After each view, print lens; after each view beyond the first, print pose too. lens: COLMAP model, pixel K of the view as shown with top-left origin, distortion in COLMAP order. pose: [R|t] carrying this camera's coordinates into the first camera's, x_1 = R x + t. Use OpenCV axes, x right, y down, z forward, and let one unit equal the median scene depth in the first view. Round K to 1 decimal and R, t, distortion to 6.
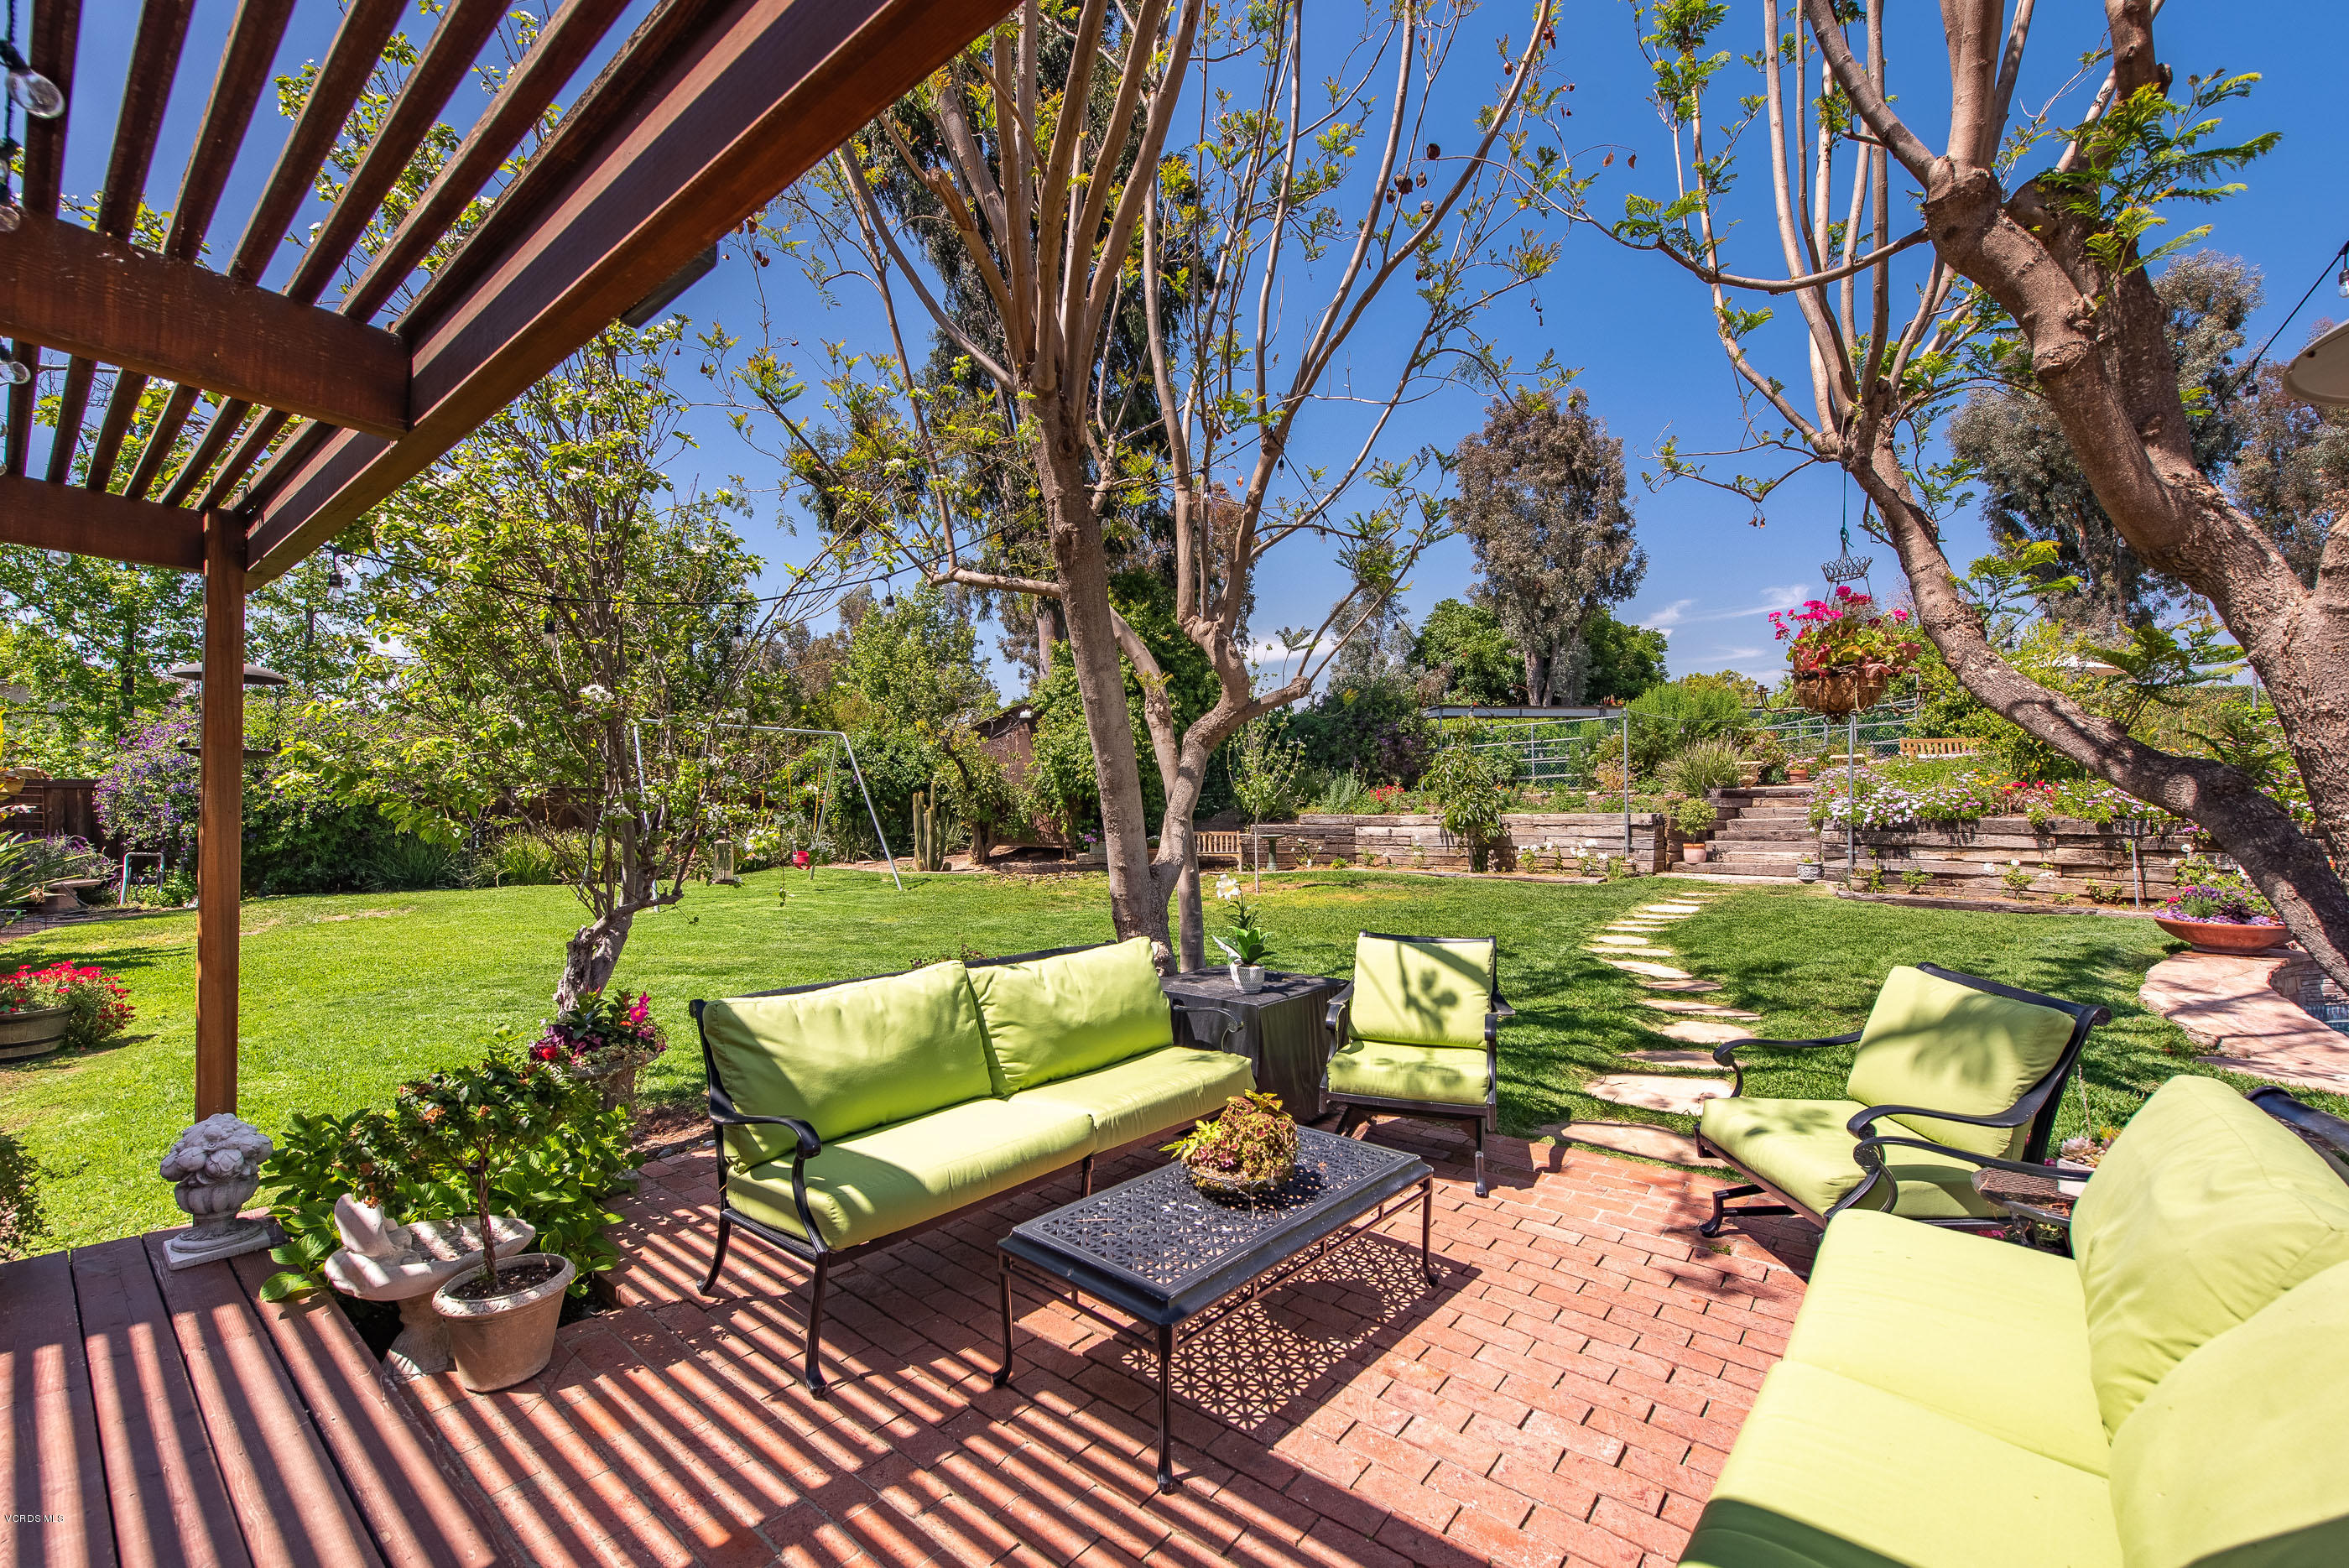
lens RADIAL K [[970.2, 0, 1174.5], [0, 970.2, 784.0], [0, 0, 1]] dist [0.017584, -0.006929]
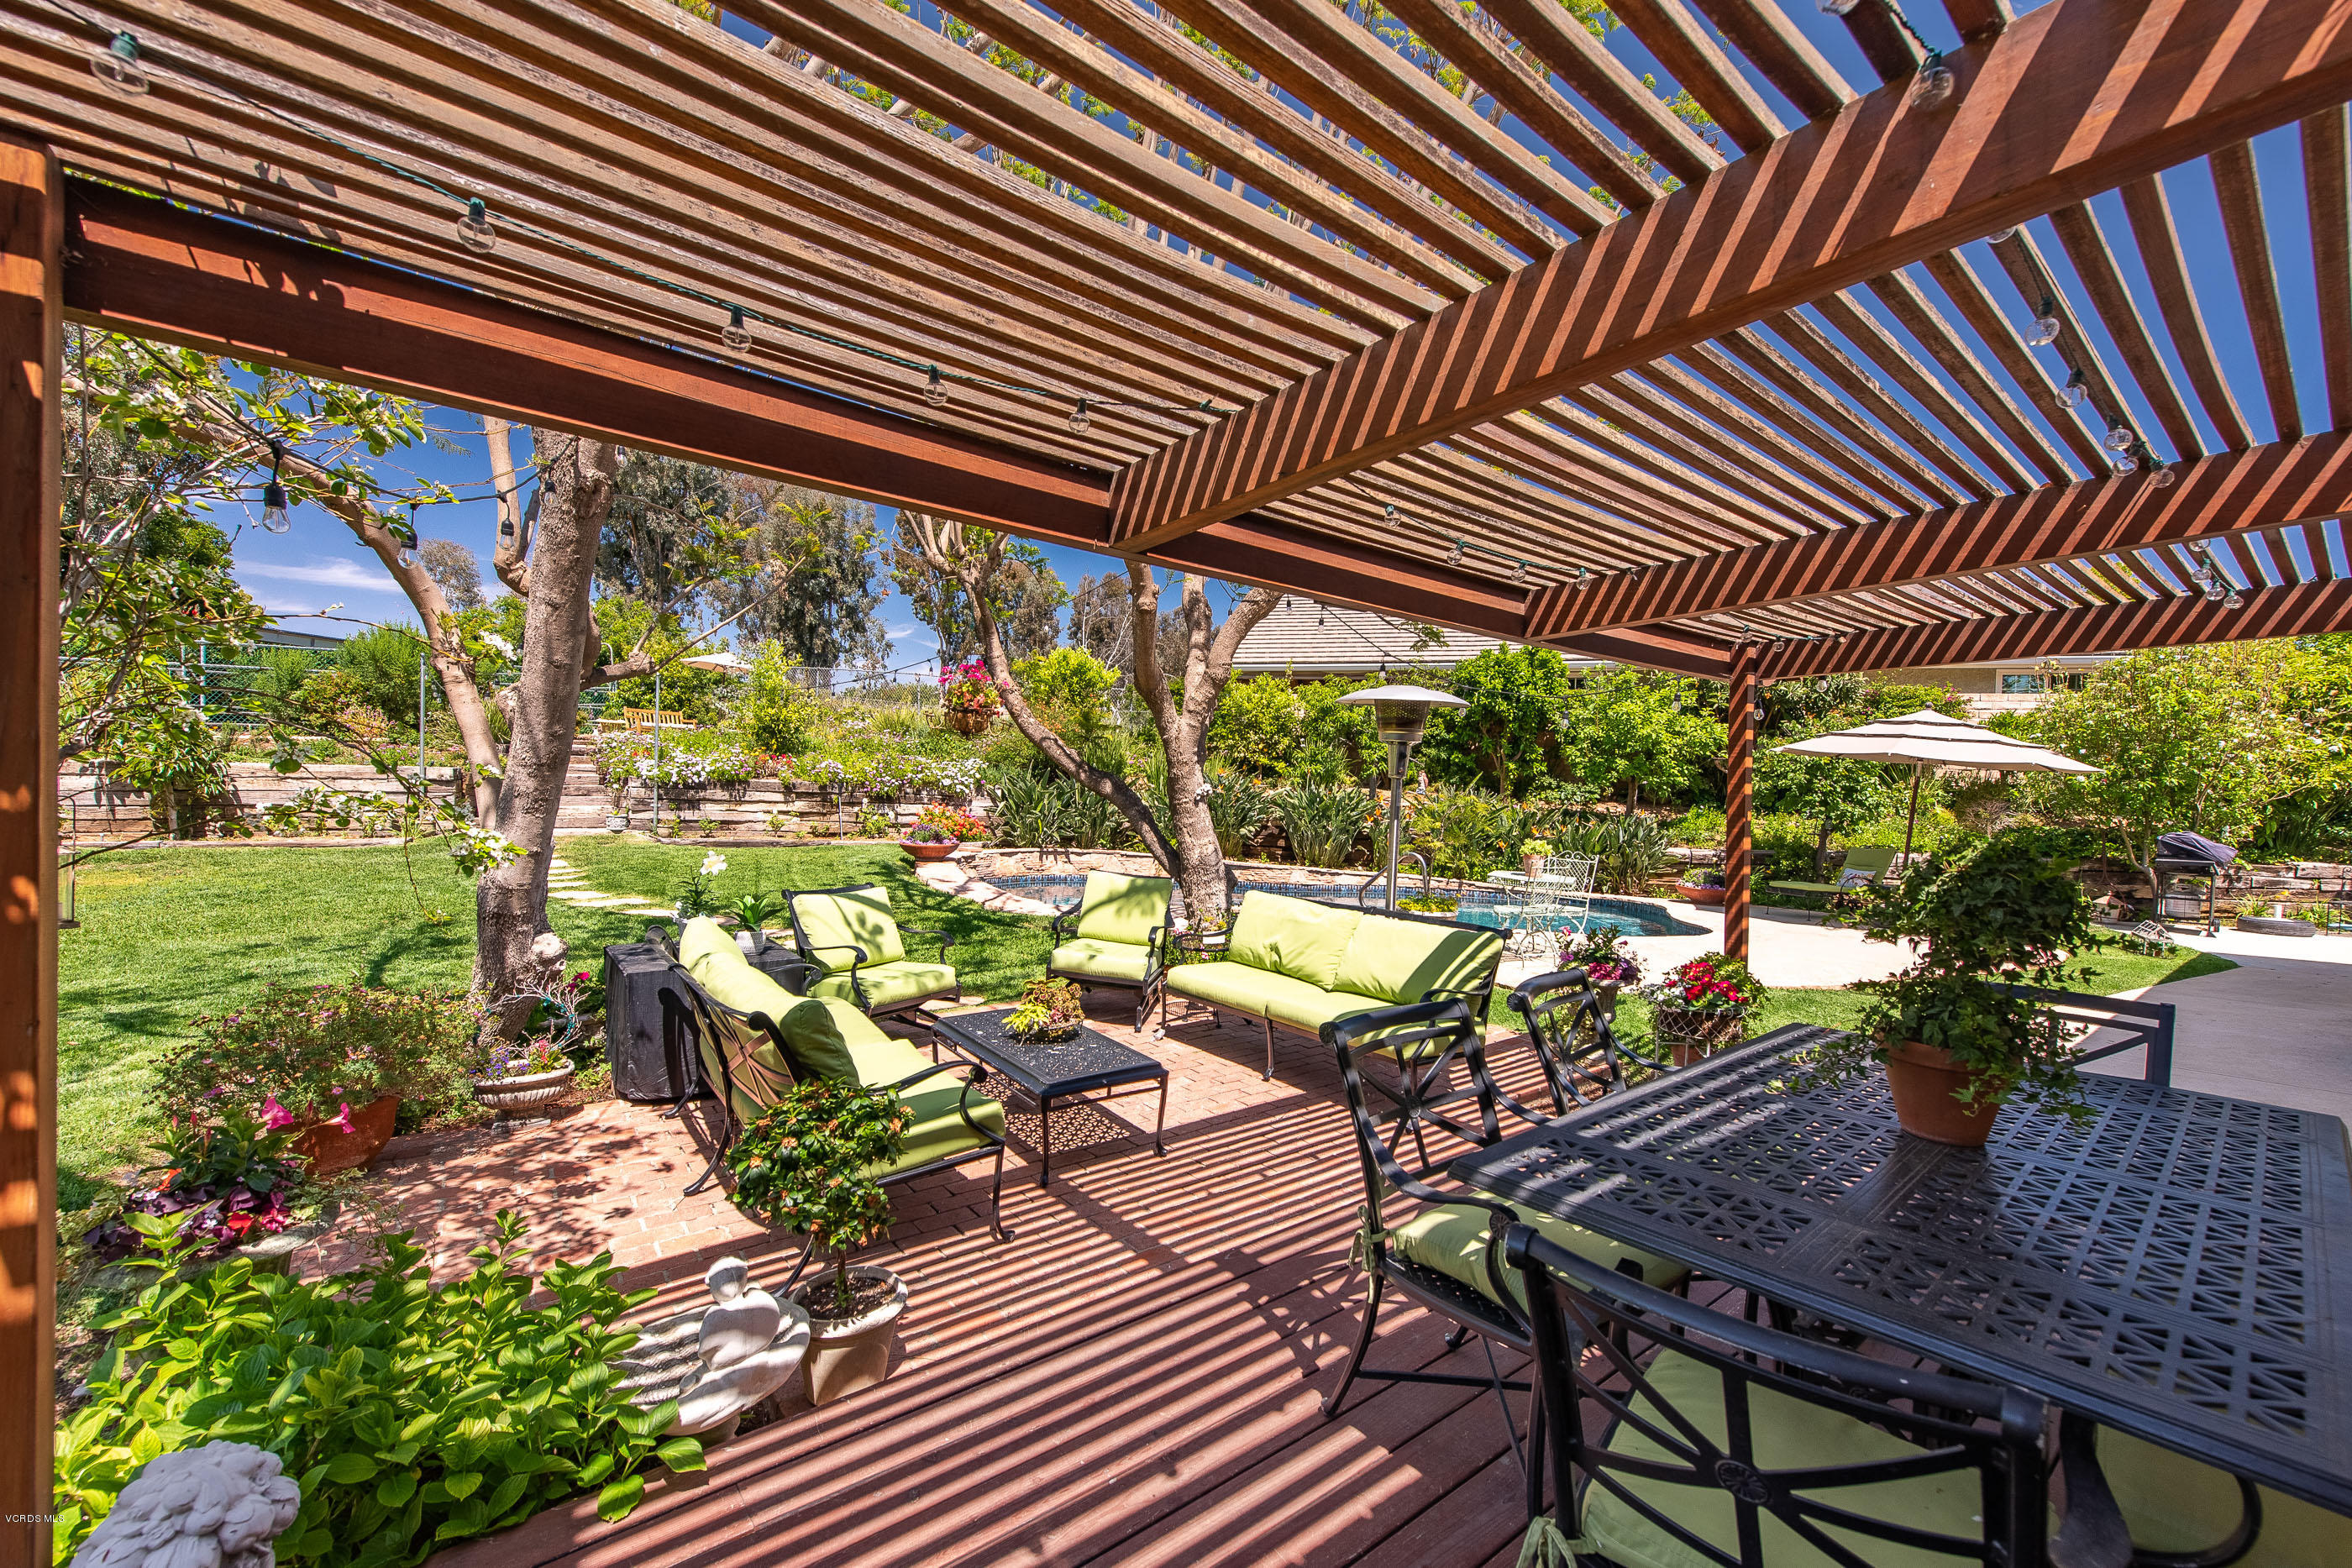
lens RADIAL K [[971.3, 0, 1176.0], [0, 971.3, 784.0], [0, 0, 1]] dist [0.017584, -0.006929]
pose [[0.210601, 0.002343, 0.977569, -0.419702], [-0.060913, 0.998085, 0.010731, -0.011340], [-0.975672, -0.061807, 0.210341, 0.132219]]
